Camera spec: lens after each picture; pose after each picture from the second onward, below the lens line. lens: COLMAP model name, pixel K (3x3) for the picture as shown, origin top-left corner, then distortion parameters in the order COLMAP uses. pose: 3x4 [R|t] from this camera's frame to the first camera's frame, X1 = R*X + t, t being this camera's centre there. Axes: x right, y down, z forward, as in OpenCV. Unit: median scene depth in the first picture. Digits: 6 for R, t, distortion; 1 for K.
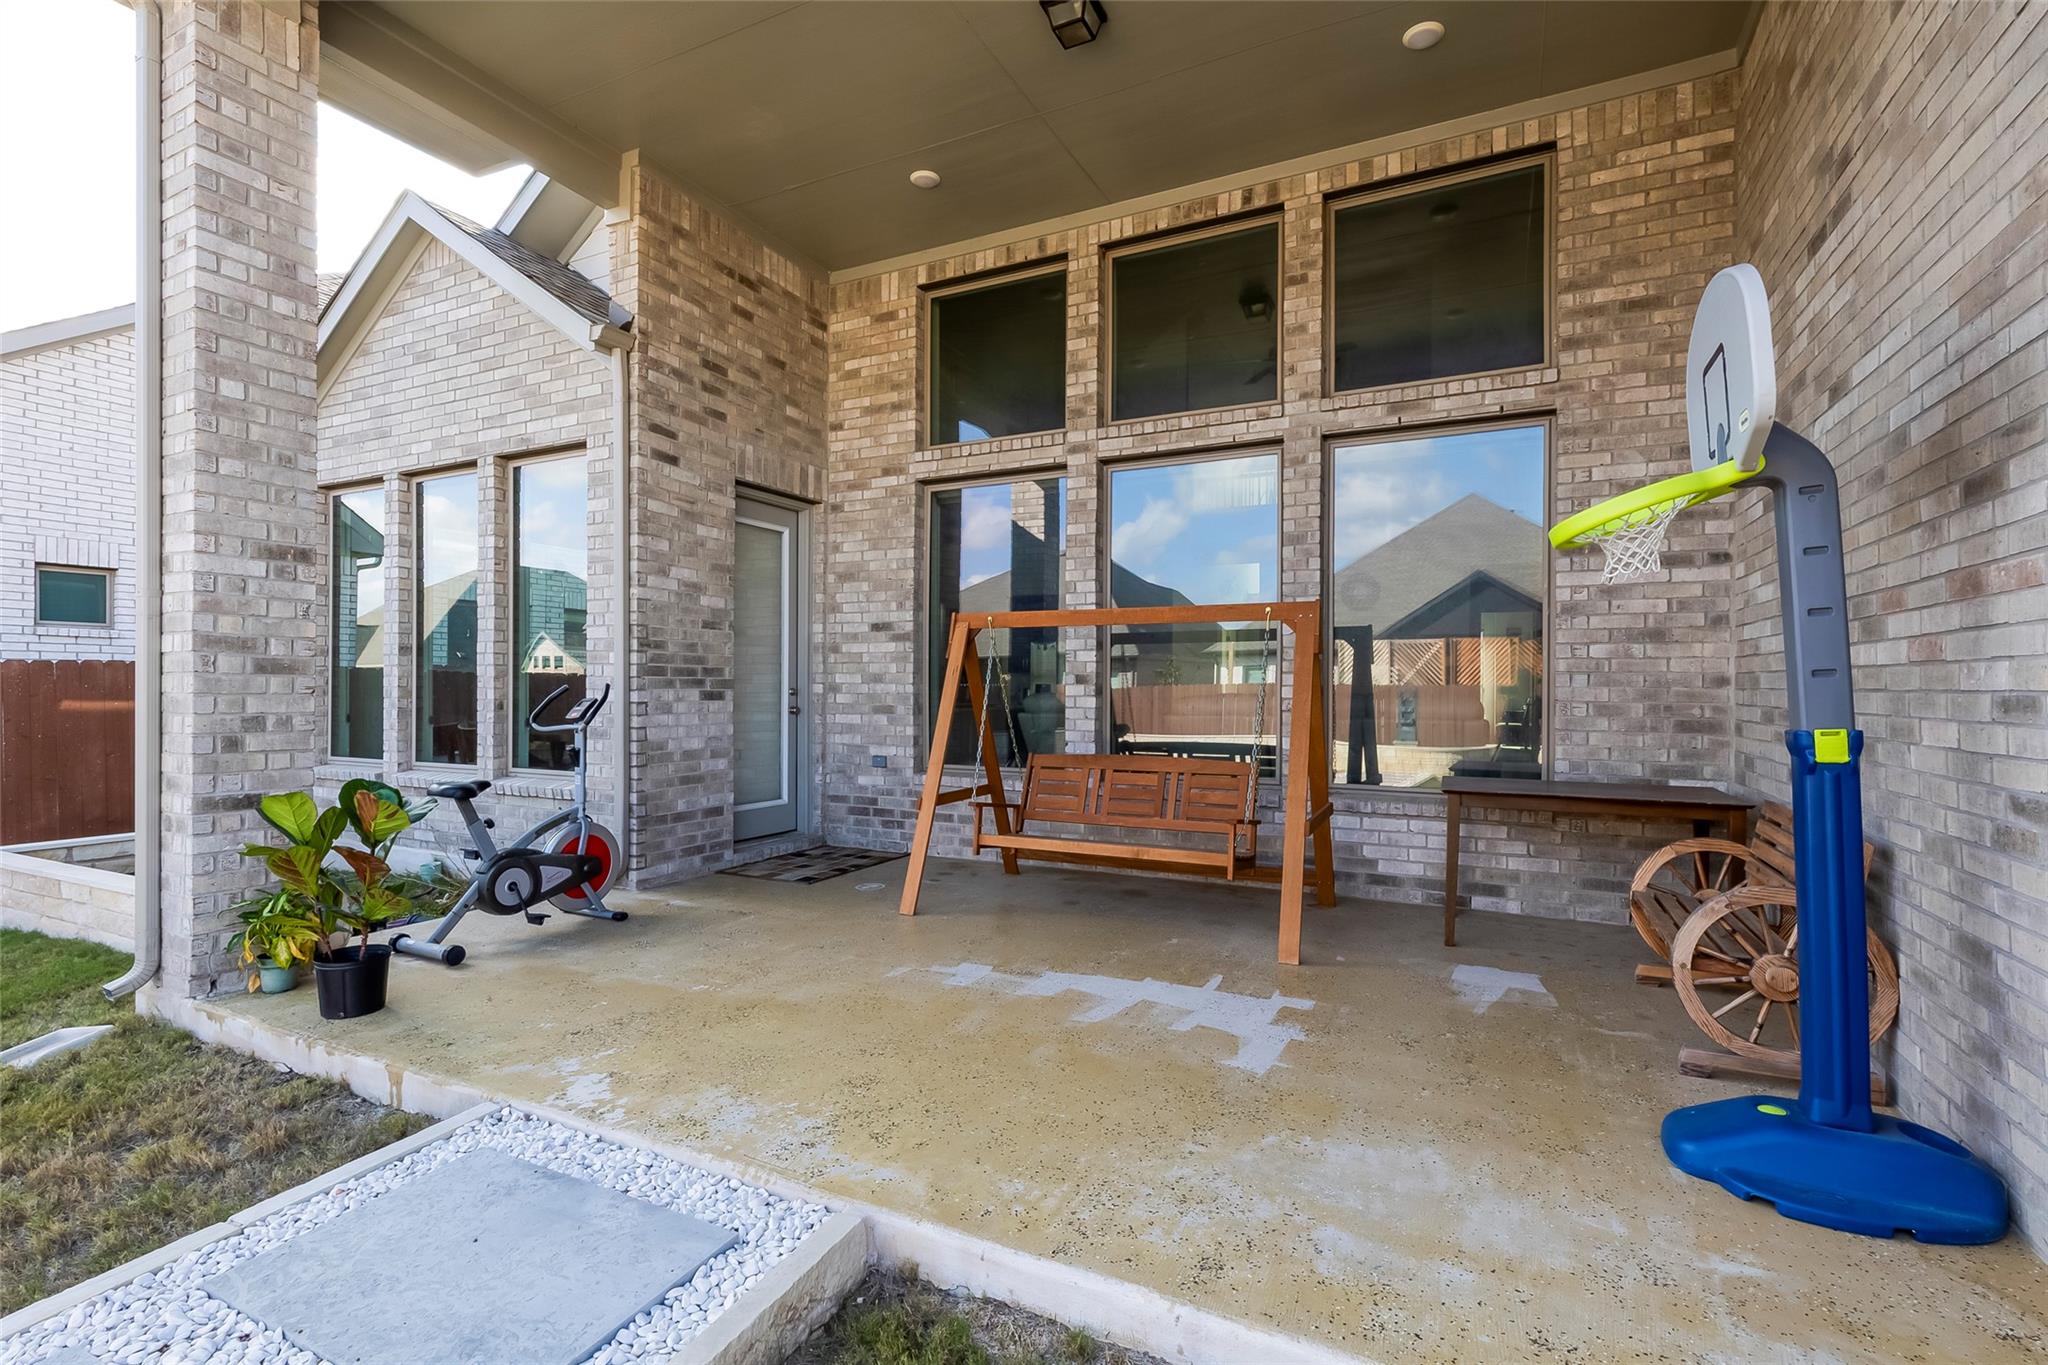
lens RADIAL K [[924.3, 0, 1033.9], [0, 924.3, 682.7], [0, 0, 1]] dist [0.005132, -0.002215]
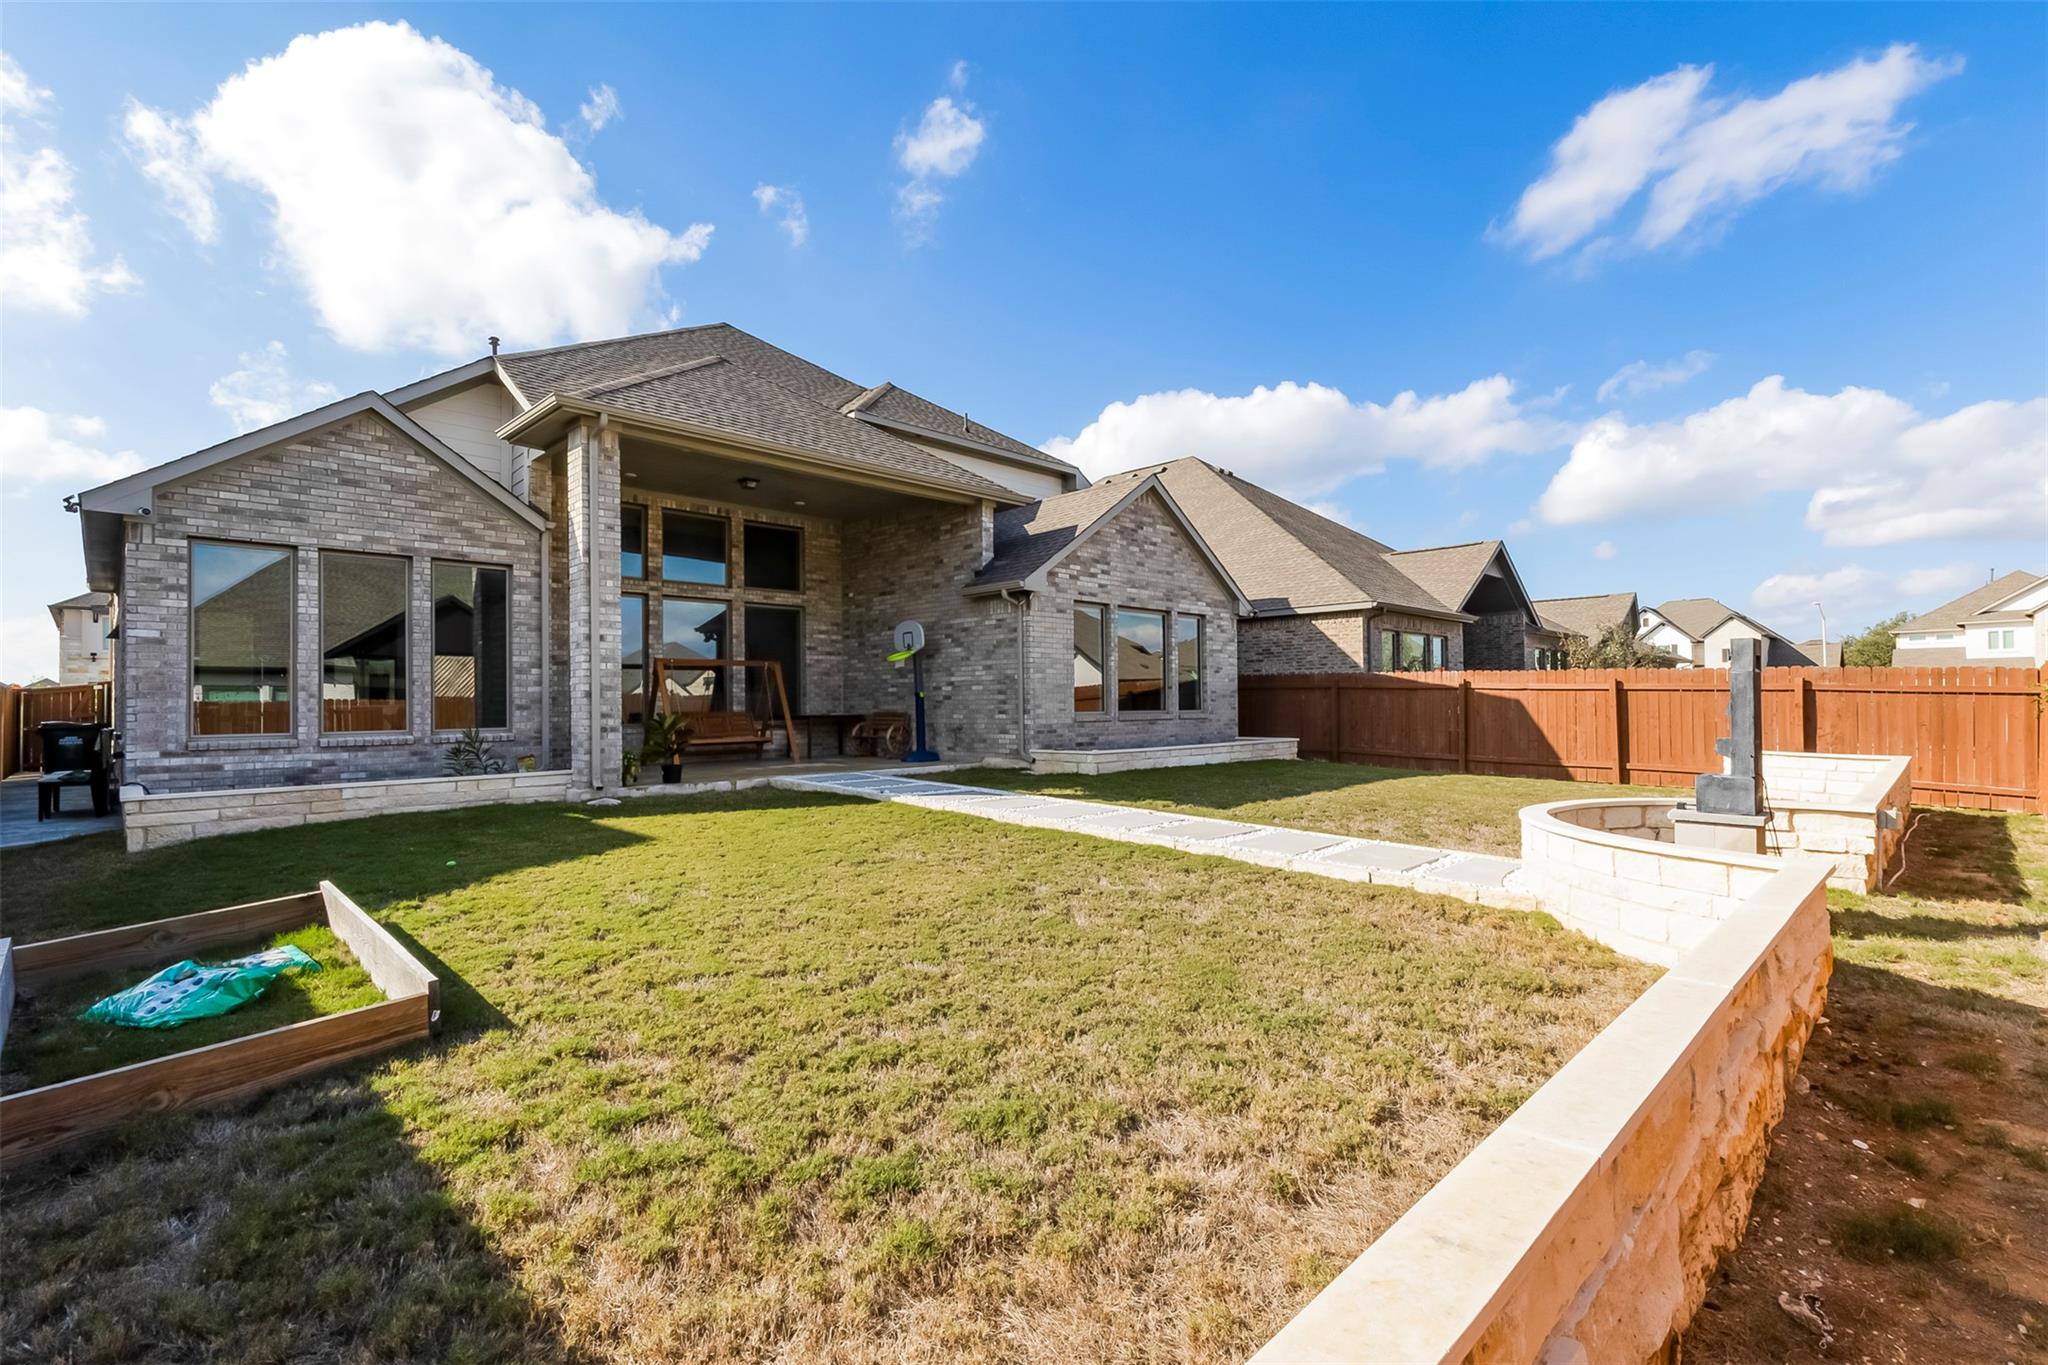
lens RADIAL K [[924.3, 0, 1027.2], [0, 924.3, 684.6], [0, 0, 1]] dist [0.005132, -0.002215]
pose [[0.276935, 0.001396, 0.960888, -2.224571], [-0.001030, 0.999999, -0.001156, -0.004645], [-0.960888, -0.000670, 0.276936, -0.664282]]
